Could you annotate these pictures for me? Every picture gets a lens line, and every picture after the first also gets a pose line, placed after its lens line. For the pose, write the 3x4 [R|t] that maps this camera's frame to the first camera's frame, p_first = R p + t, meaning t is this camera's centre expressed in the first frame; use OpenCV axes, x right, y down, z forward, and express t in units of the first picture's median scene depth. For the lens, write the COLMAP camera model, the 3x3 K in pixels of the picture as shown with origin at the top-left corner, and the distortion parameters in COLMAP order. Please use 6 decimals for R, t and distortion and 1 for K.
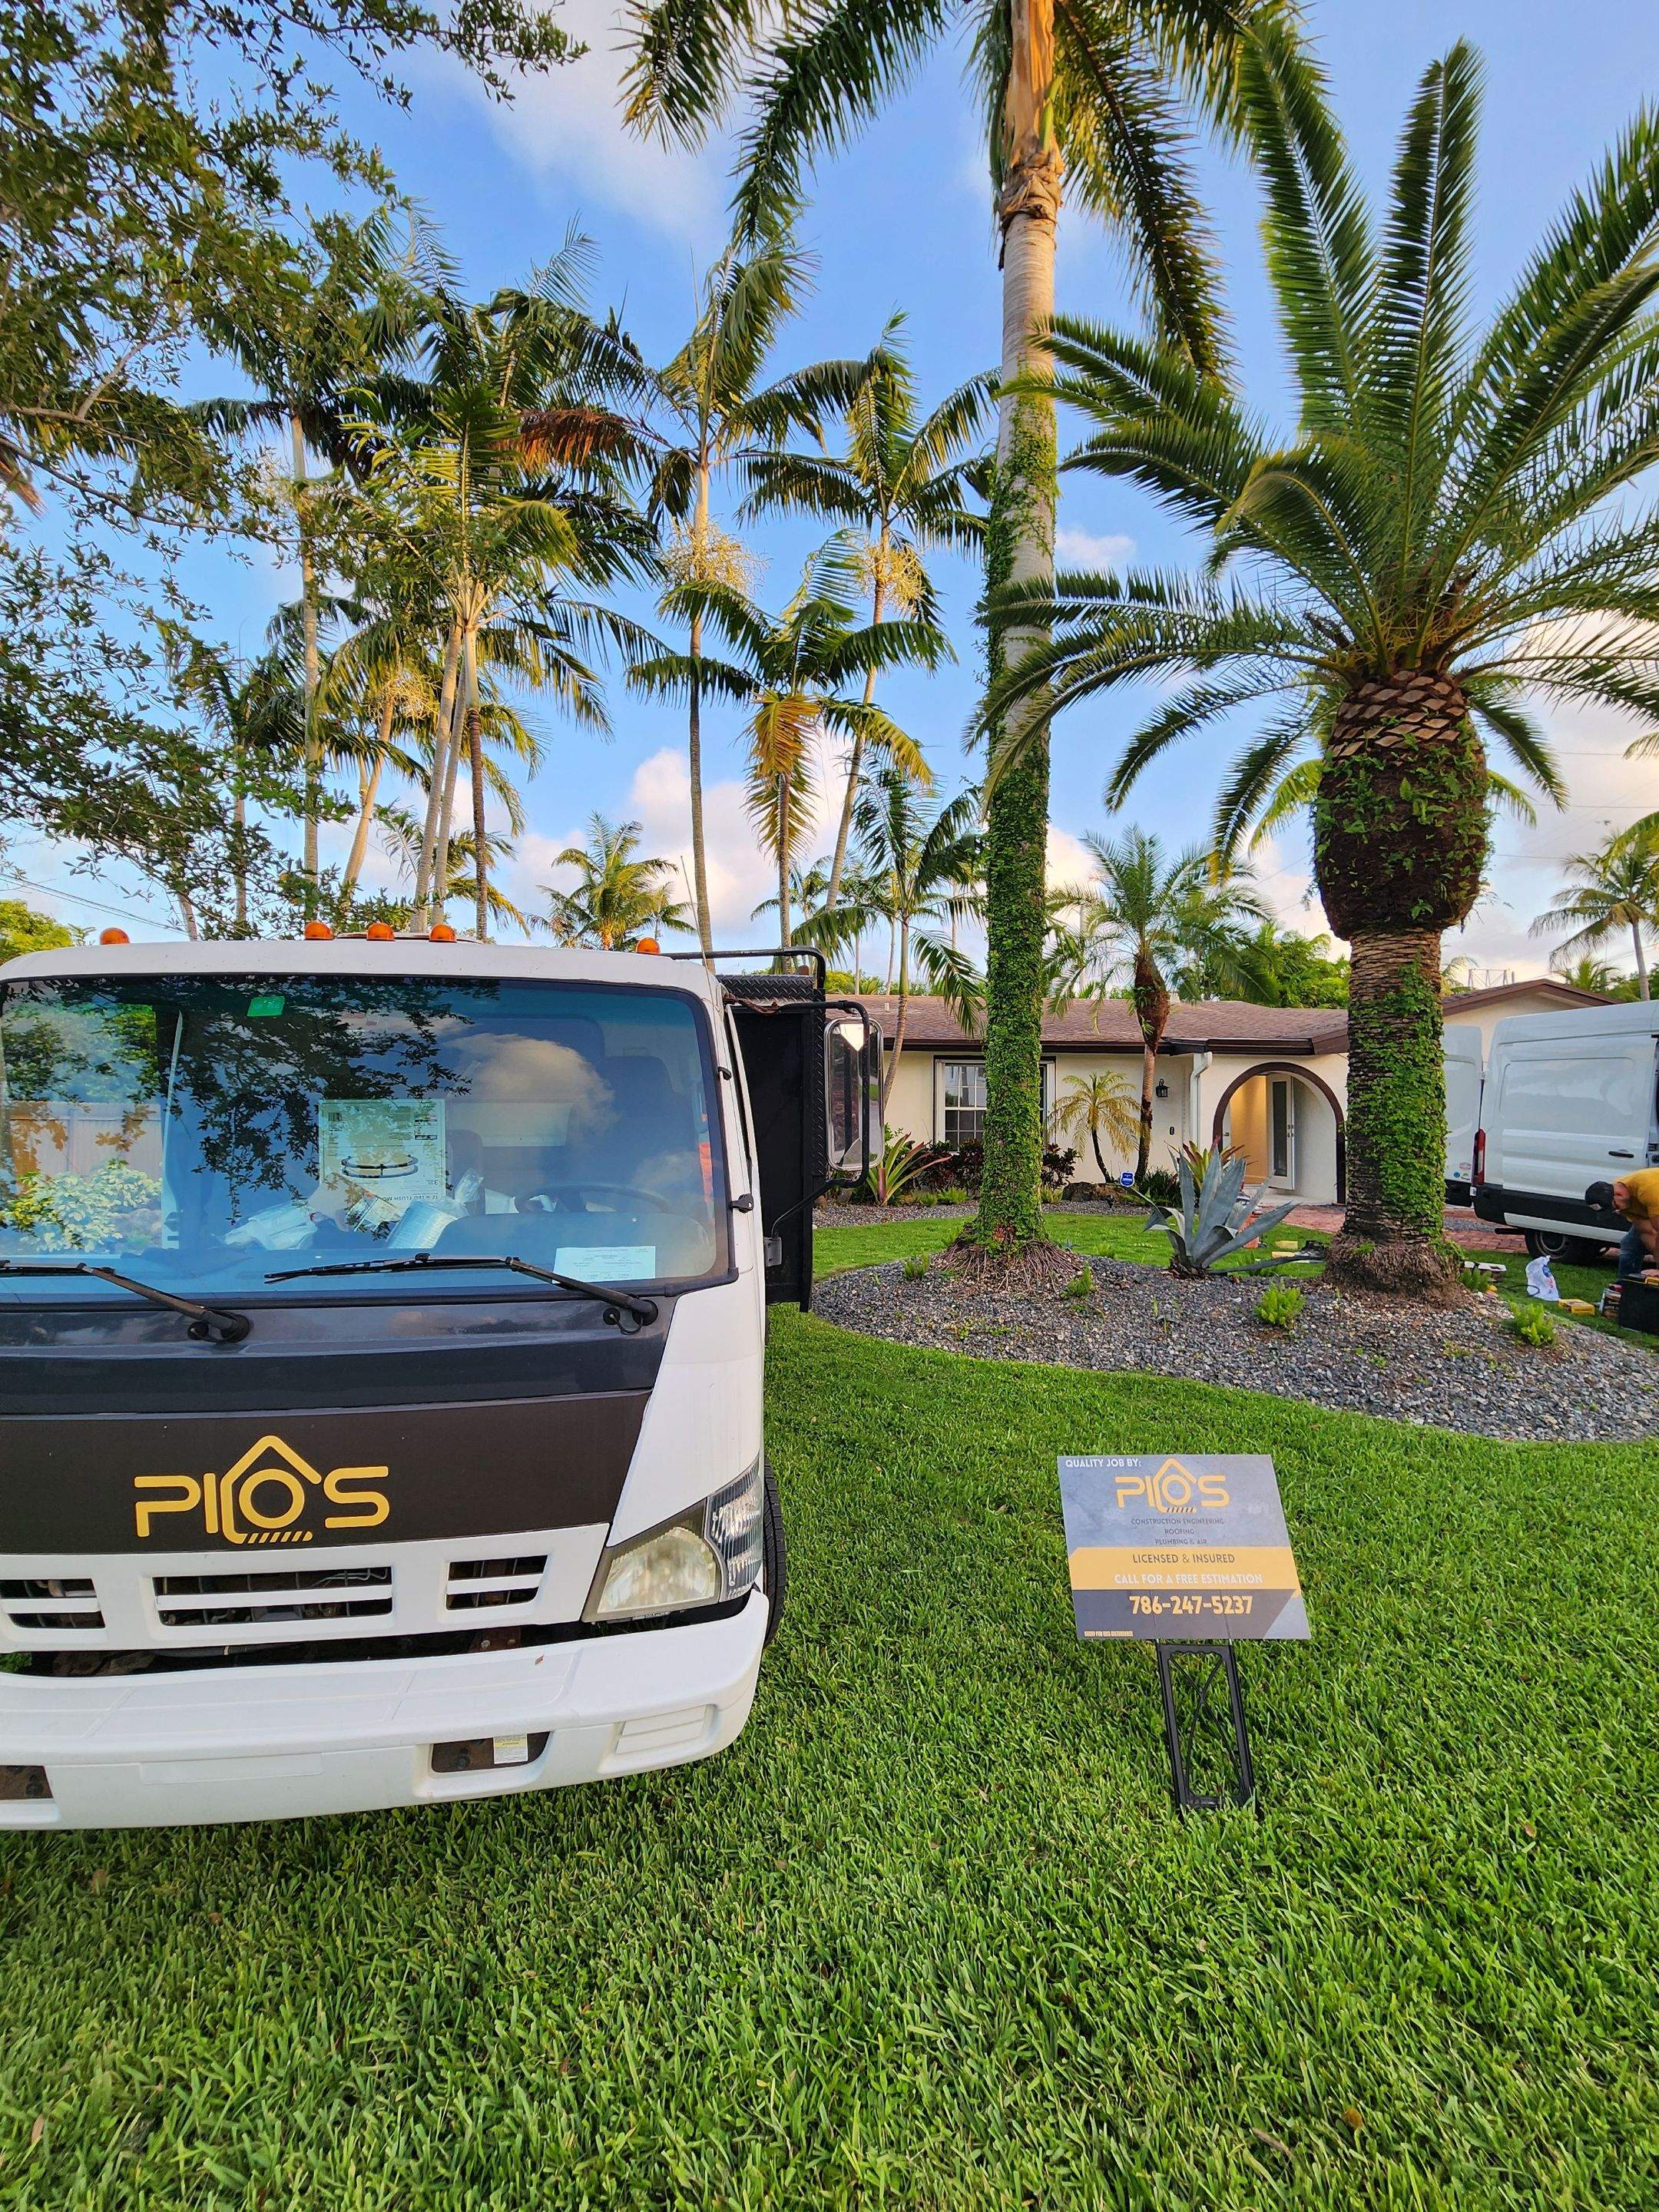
lens RADIAL K [[910.9, 0, 833.5], [0, 910.9, 1093.6], [0, 0, 1]] dist [-0.013475, 0.005197]
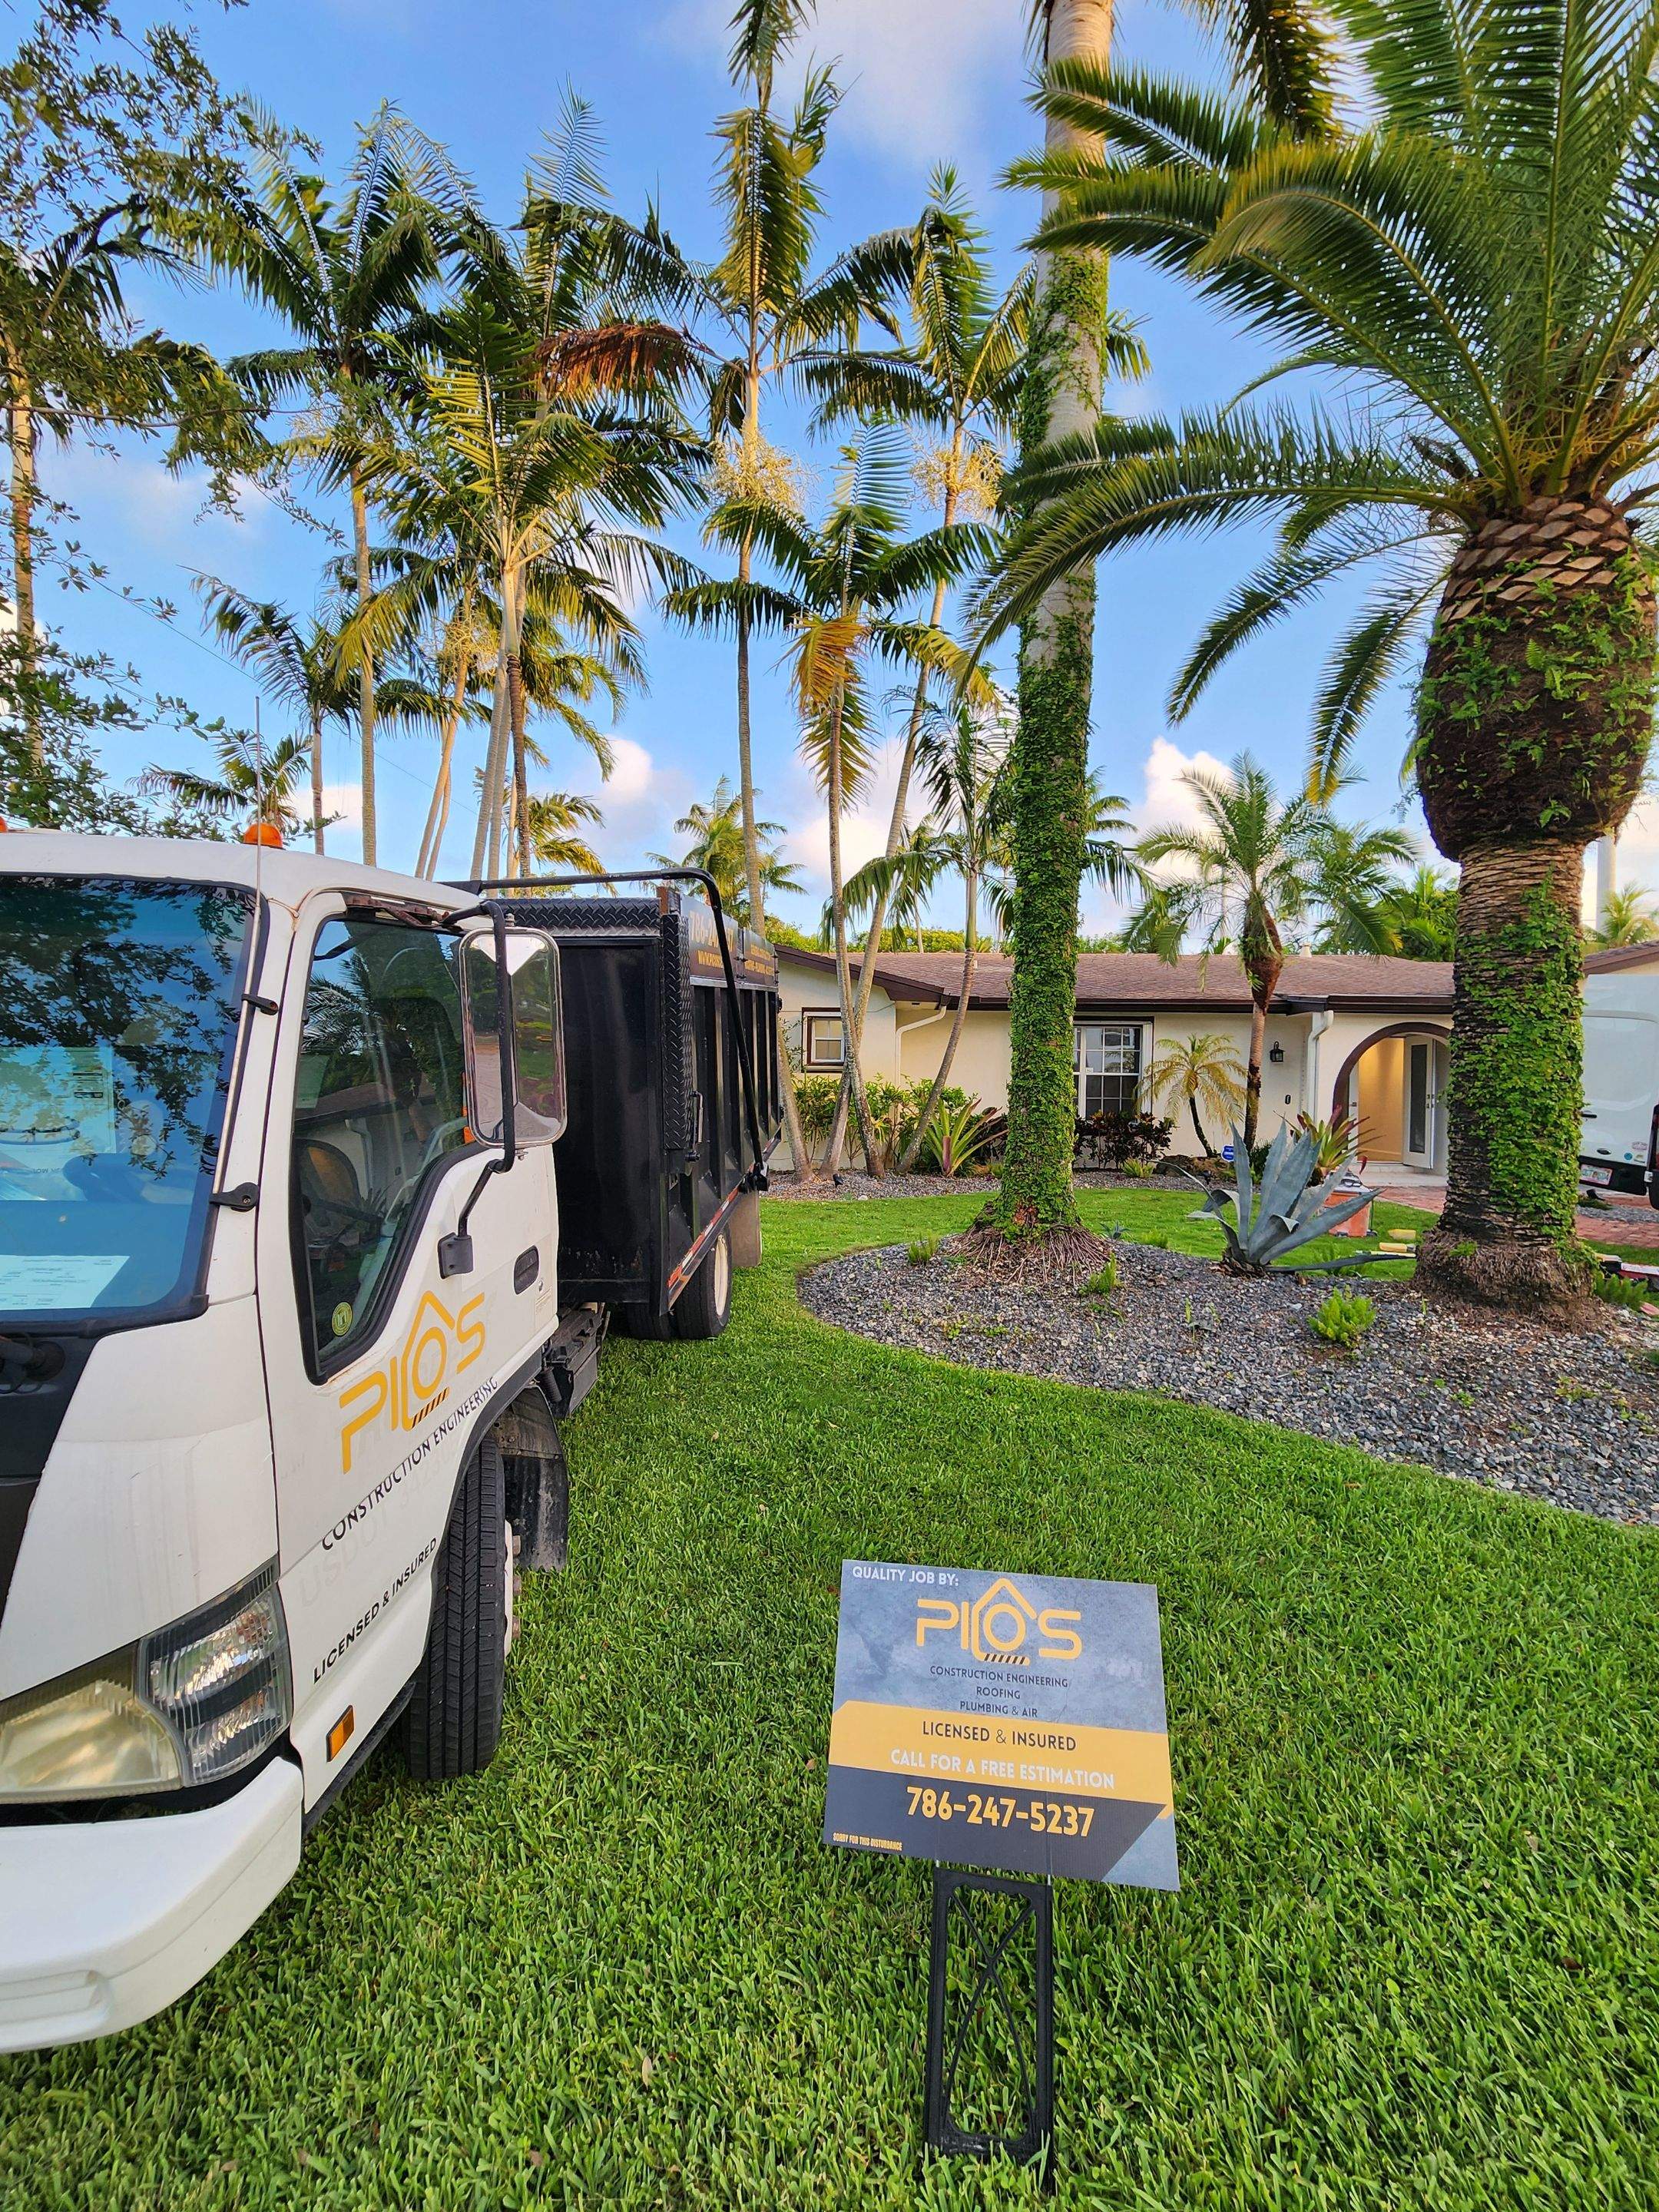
lens RADIAL K [[910.9, 0, 833.5], [0, 910.9, 1093.6], [0, 0, 1]] dist [-0.013475, 0.005197]
pose [[0.989941, 0.009981, -0.141128, 0.124789], [-0.004505, 0.999227, 0.039065, 0.004766], [0.141408, -0.038036, 0.989220, 0.119306]]
